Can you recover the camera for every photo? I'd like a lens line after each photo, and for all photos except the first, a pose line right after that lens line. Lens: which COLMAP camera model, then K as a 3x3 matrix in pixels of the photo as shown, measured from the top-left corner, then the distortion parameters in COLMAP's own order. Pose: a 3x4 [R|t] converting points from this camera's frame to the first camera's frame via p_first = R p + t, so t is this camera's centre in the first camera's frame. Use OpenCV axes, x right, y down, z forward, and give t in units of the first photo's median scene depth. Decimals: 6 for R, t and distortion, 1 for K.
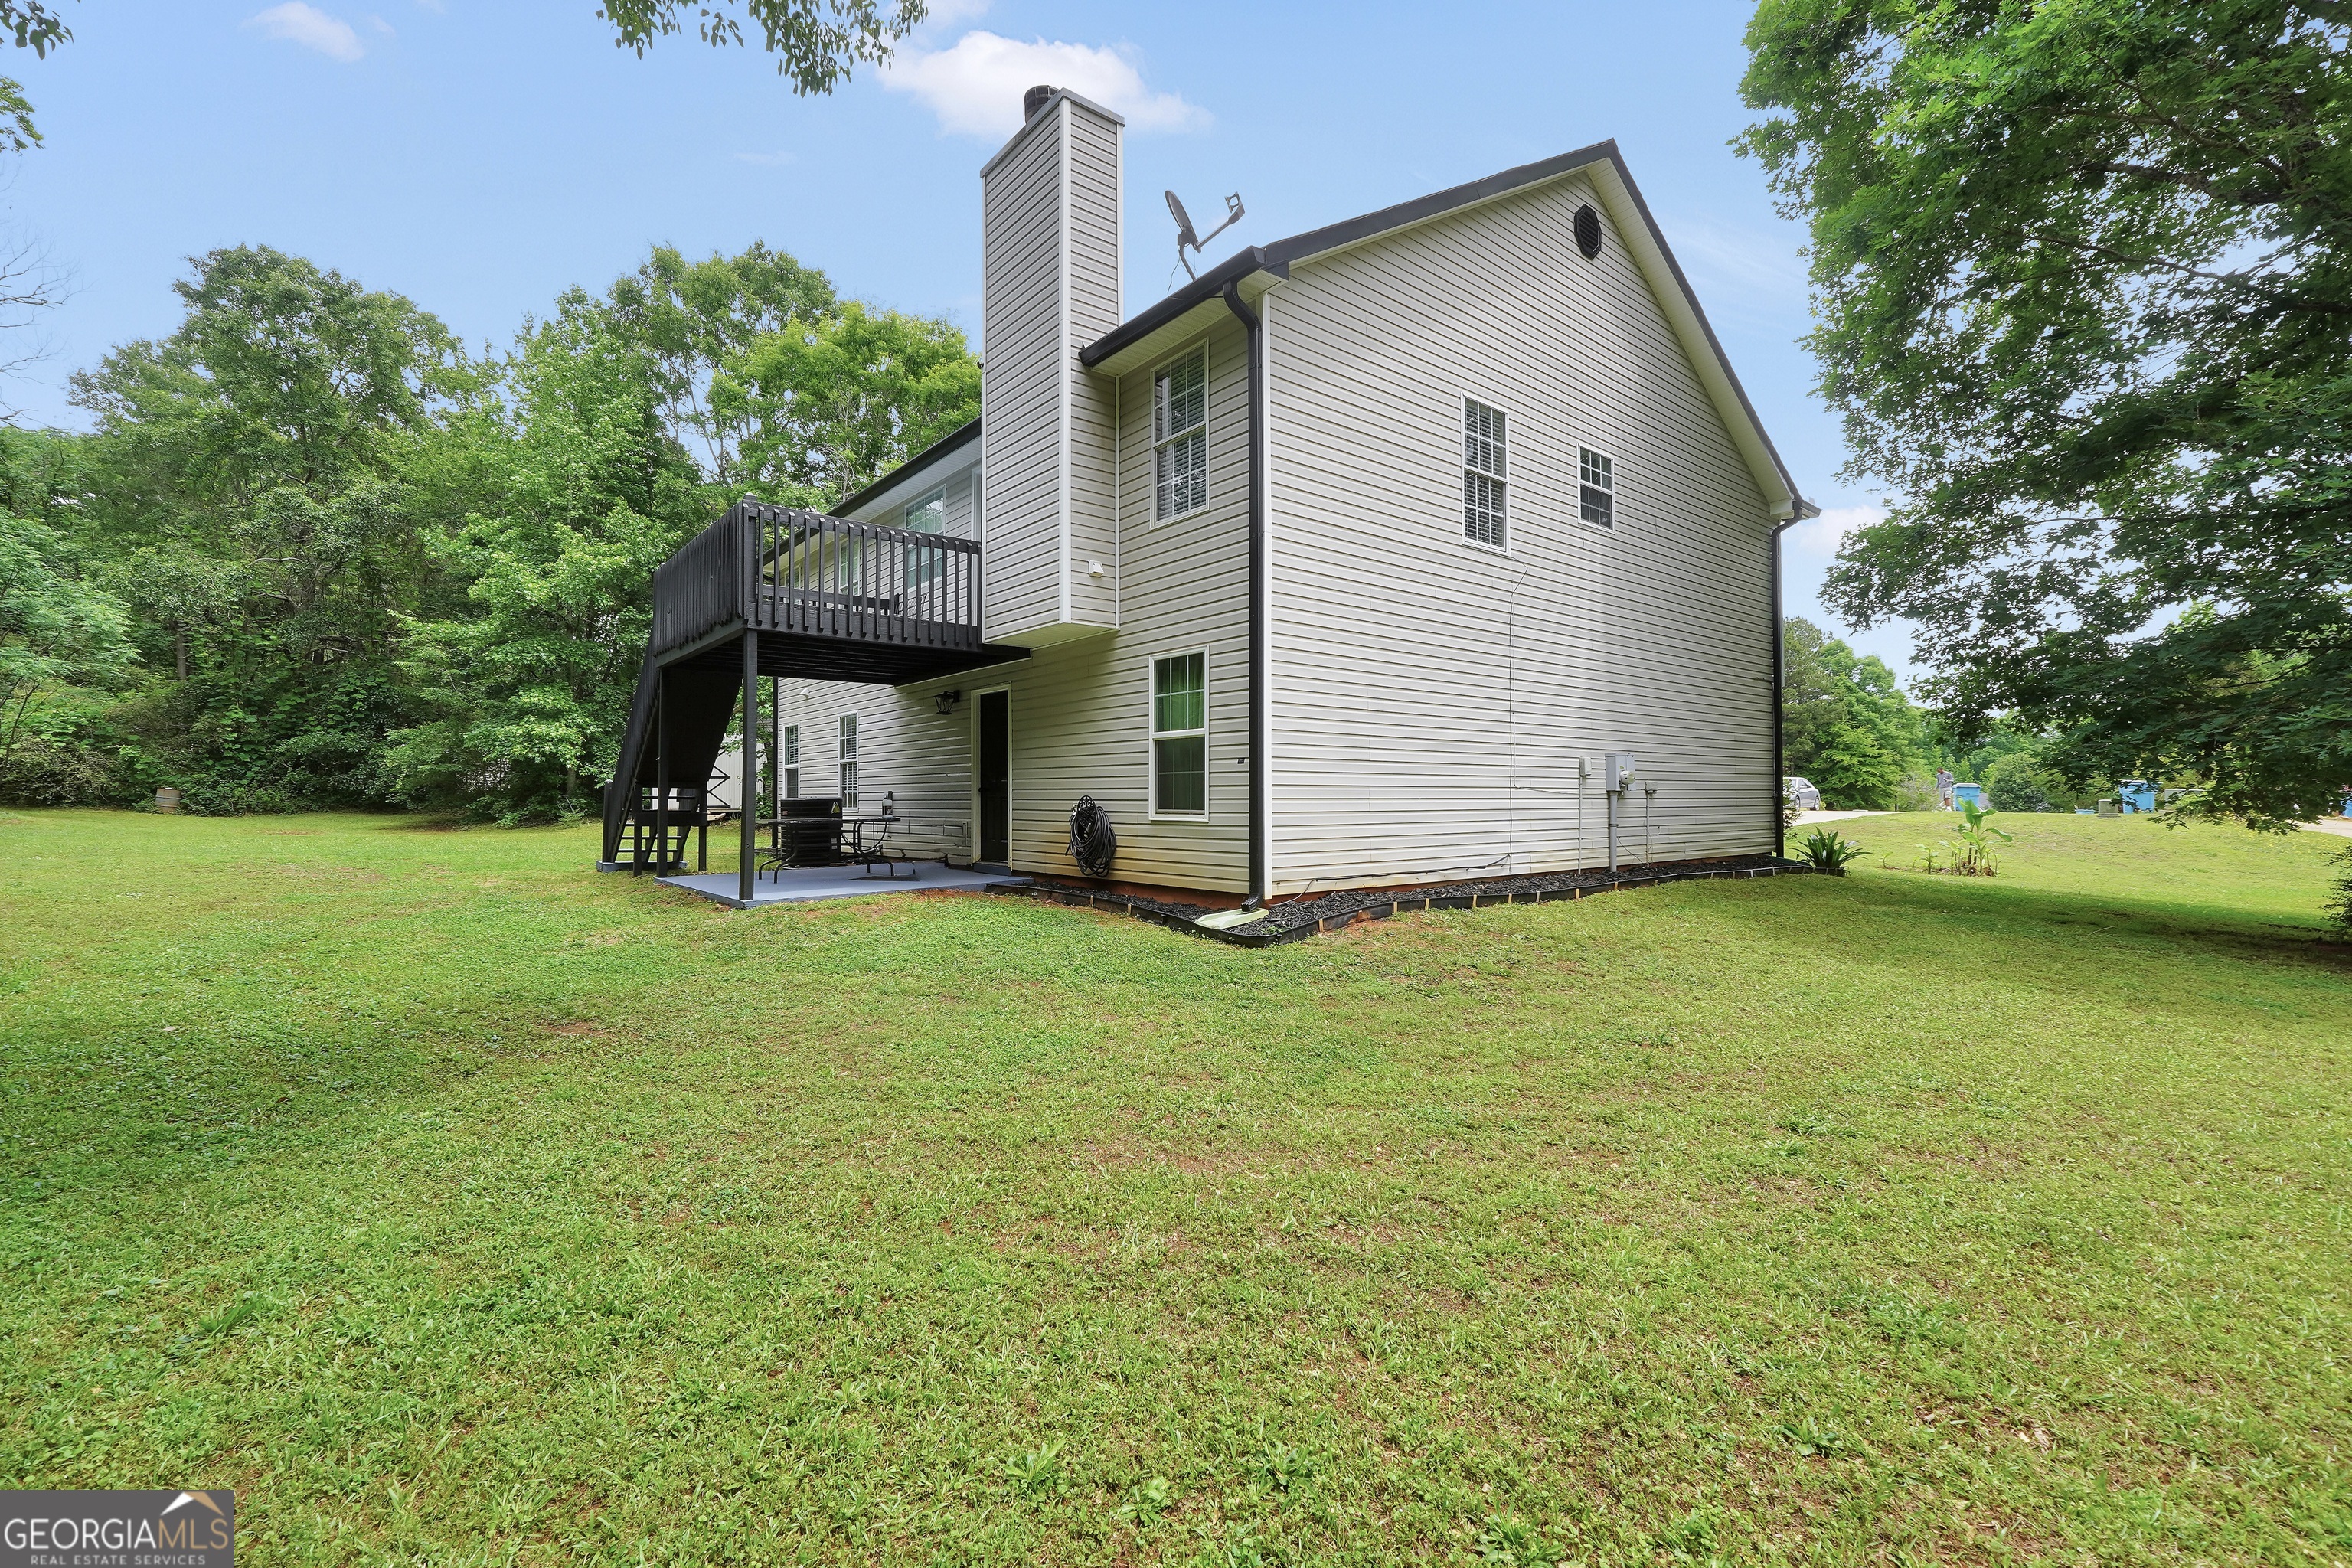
lens RADIAL K [[1006.7, 0, 1181.2], [0, 1006.7, 778.4], [0, 0, 1]] dist [-0.014337, 0.004560]
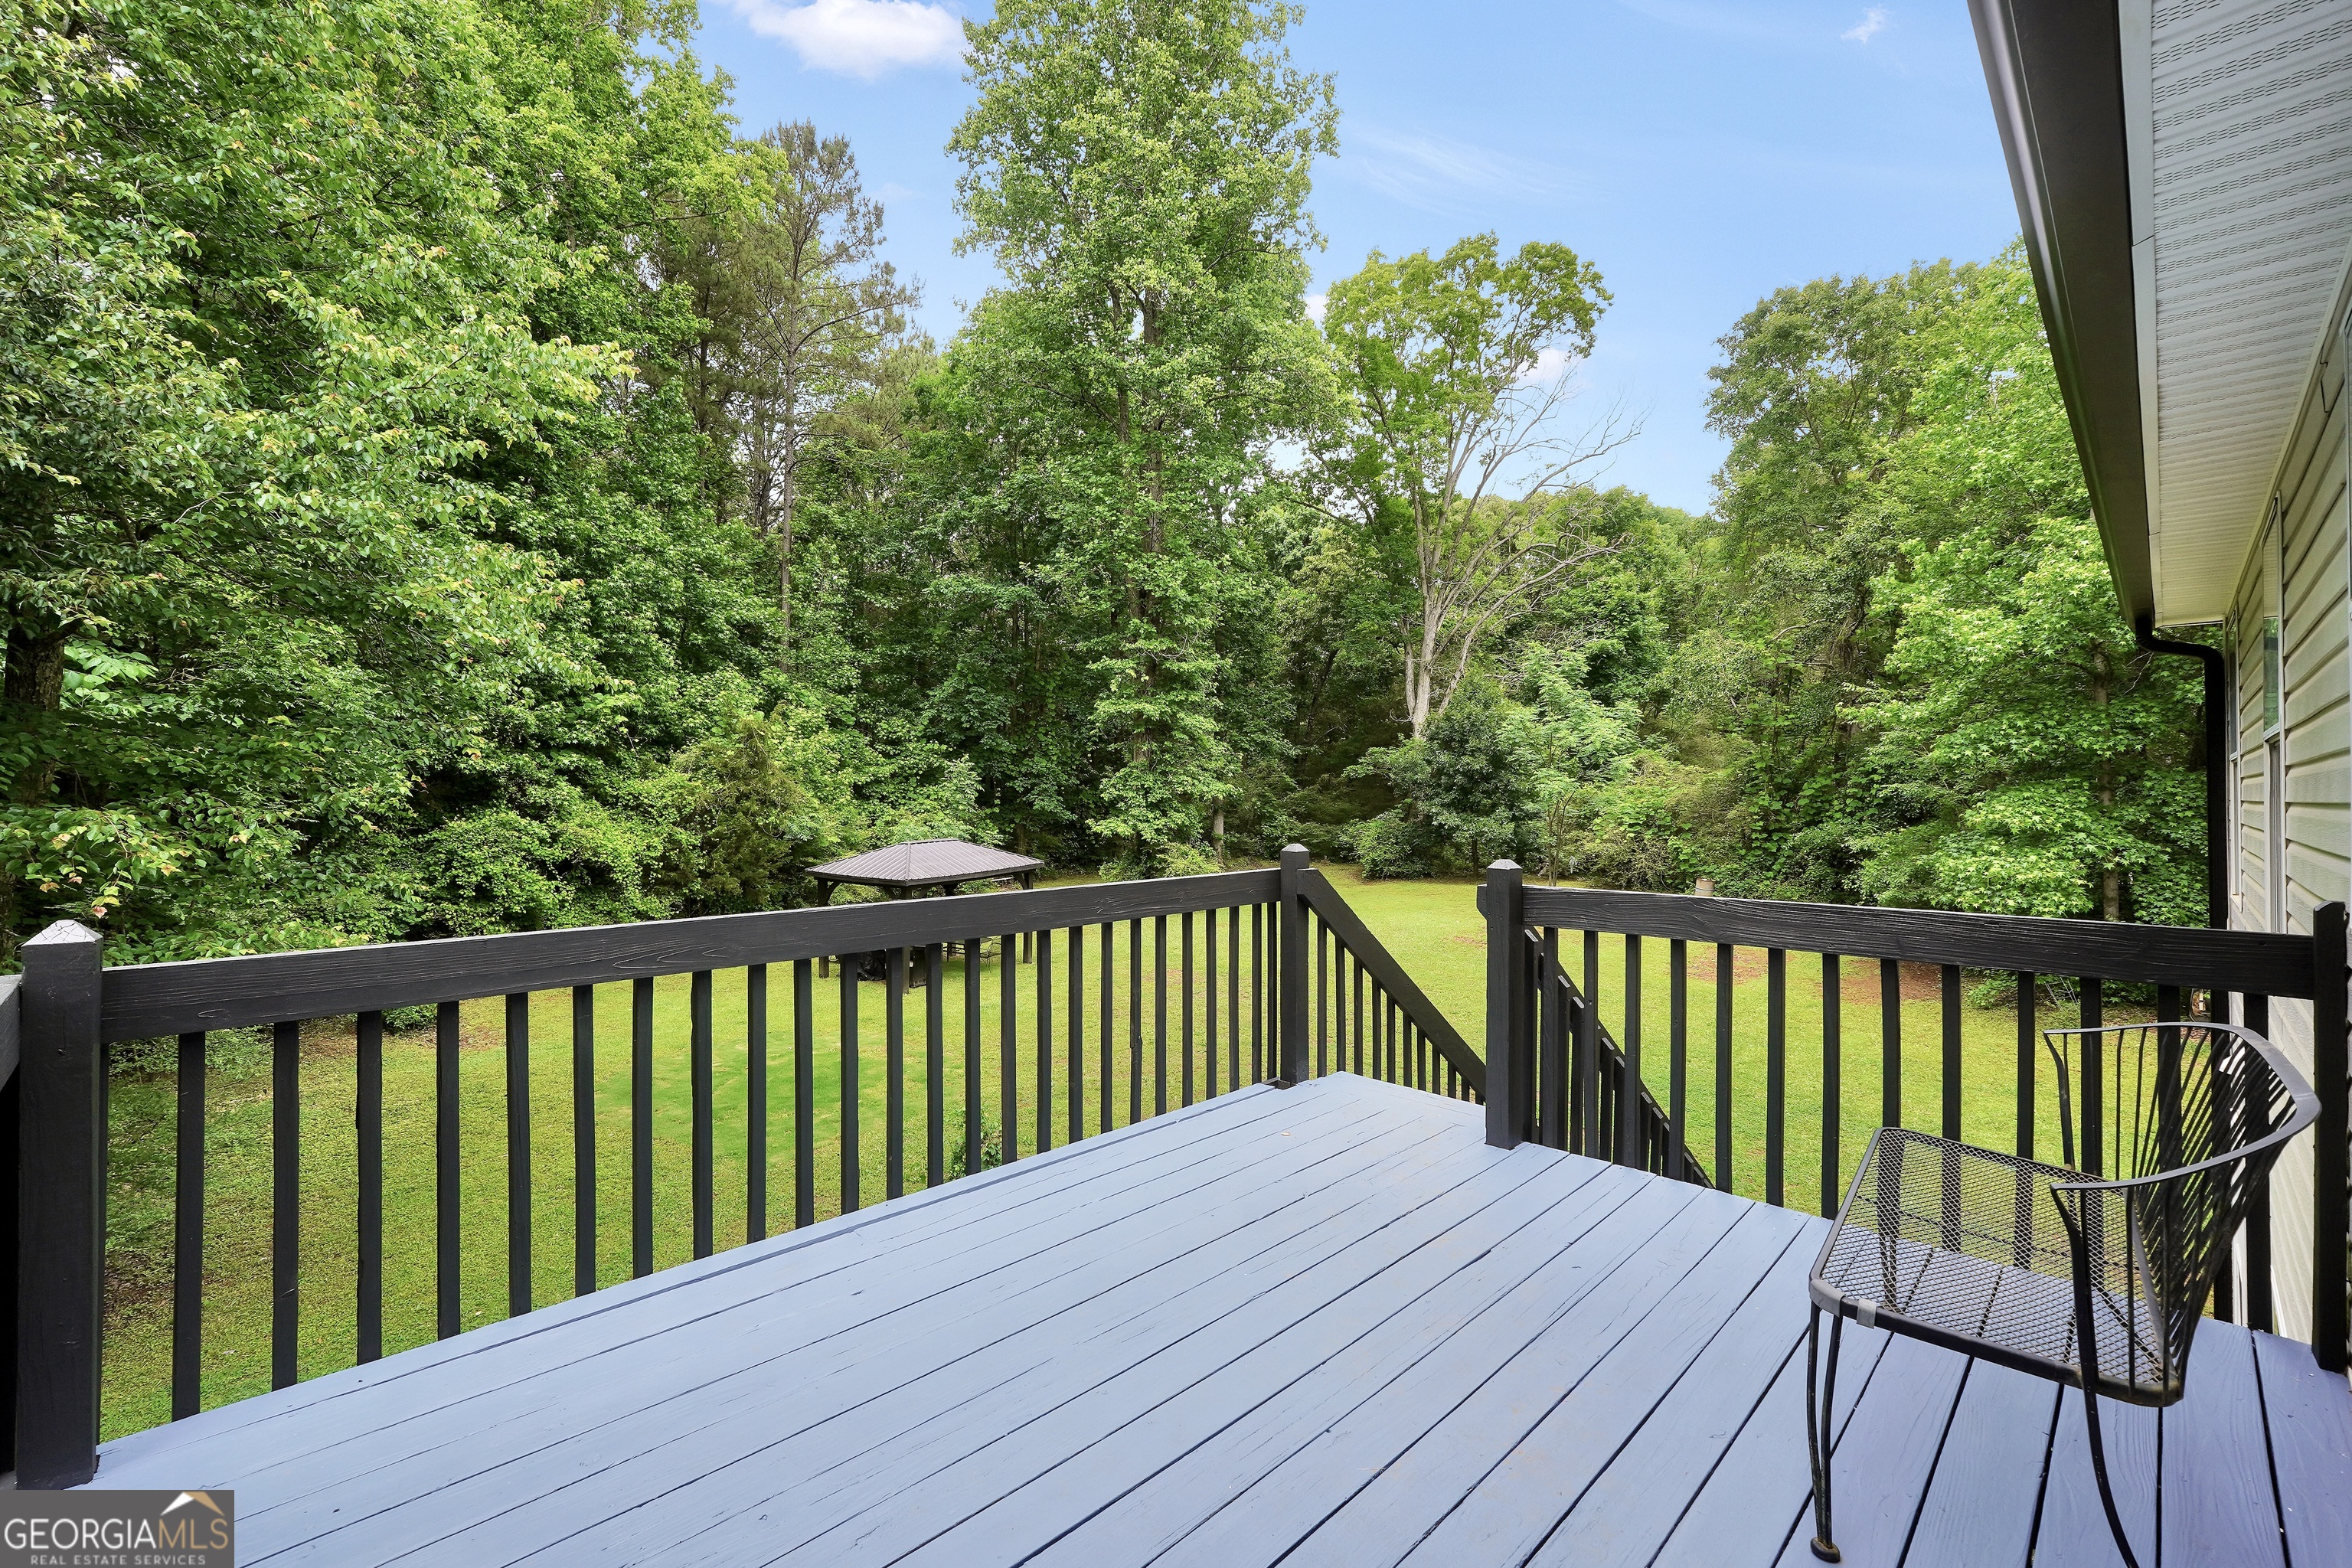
lens RADIAL K [[1006.7, 0, 1171.1], [0, 1006.7, 776.3], [0, 0, 1]] dist [-0.014337, 0.004560]
pose [[0.096535, -0.013378, -0.995240, -0.074380], [0.023454, 0.999663, -0.011162, -0.107381], [0.995053, -0.022265, 0.096816, 0.422636]]
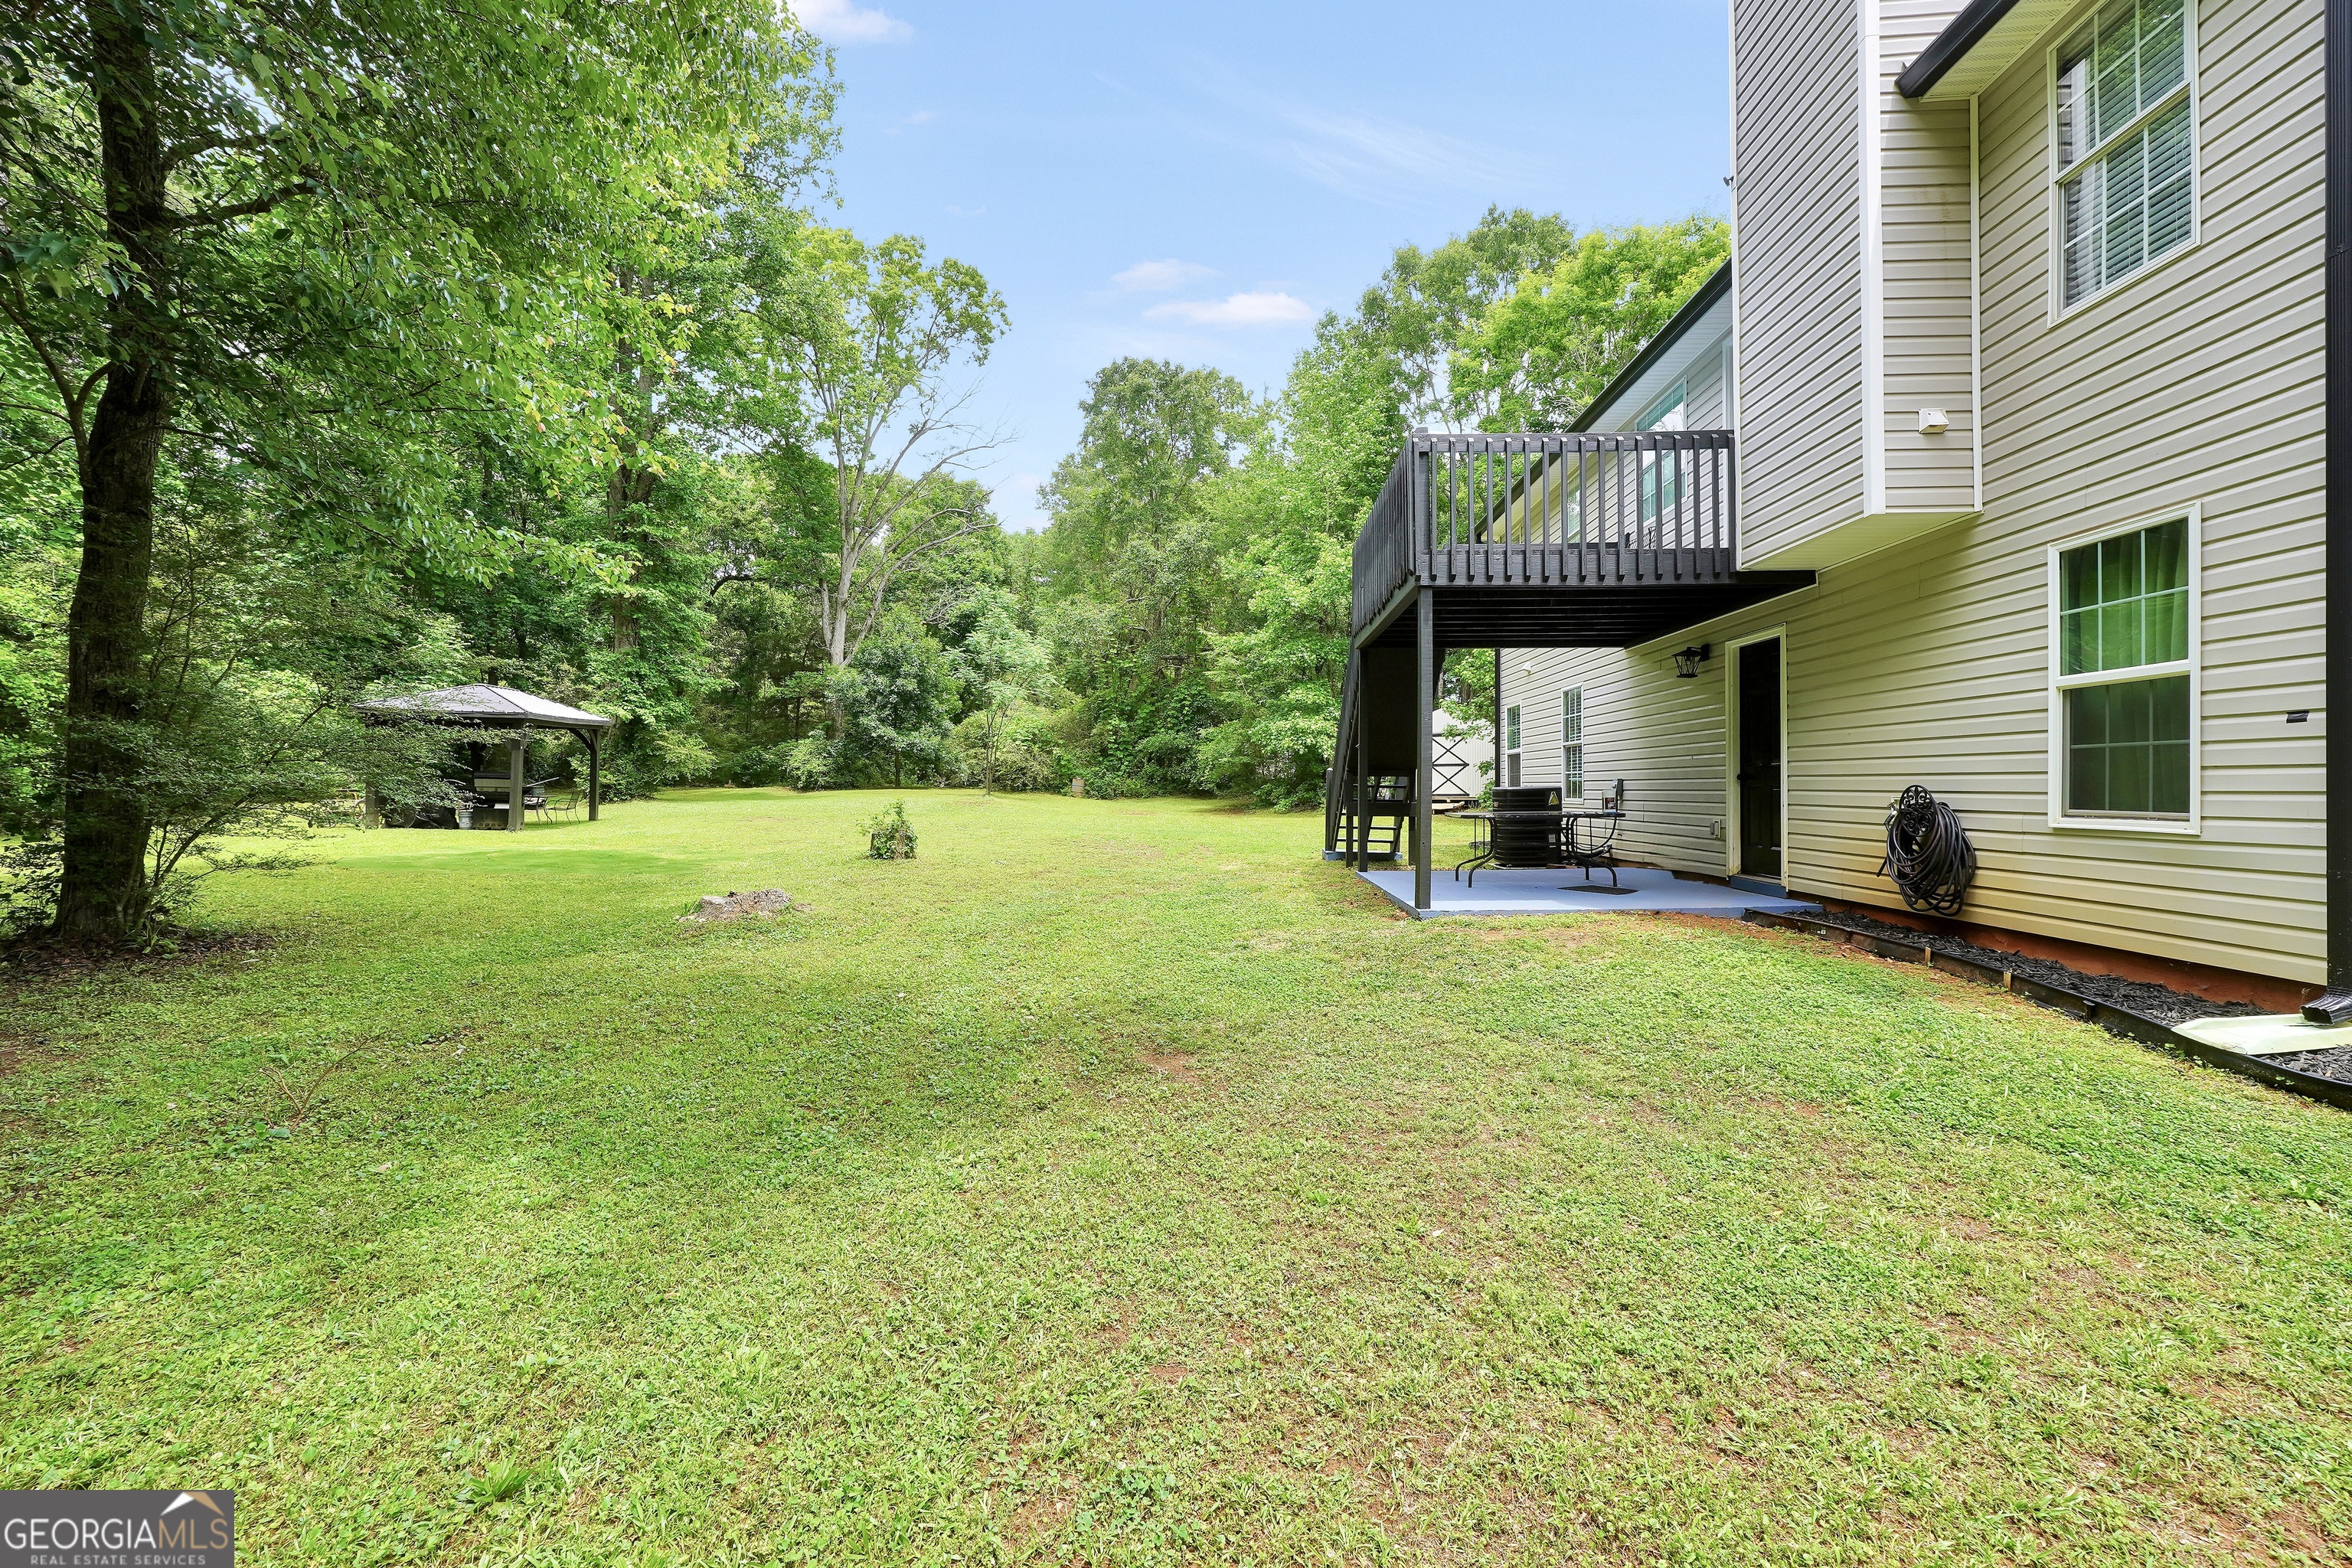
lens RADIAL K [[1006.7, 0, 1175.1], [0, 1006.7, 780.1], [0, 0, 1]] dist [-0.014337, 0.004560]
pose [[0.742905, -0.002595, -0.669392, -0.007694], [0.012122, 0.999881, 0.009577, 0.000864], [0.669287, -0.015229, 0.742848, 0.085713]]
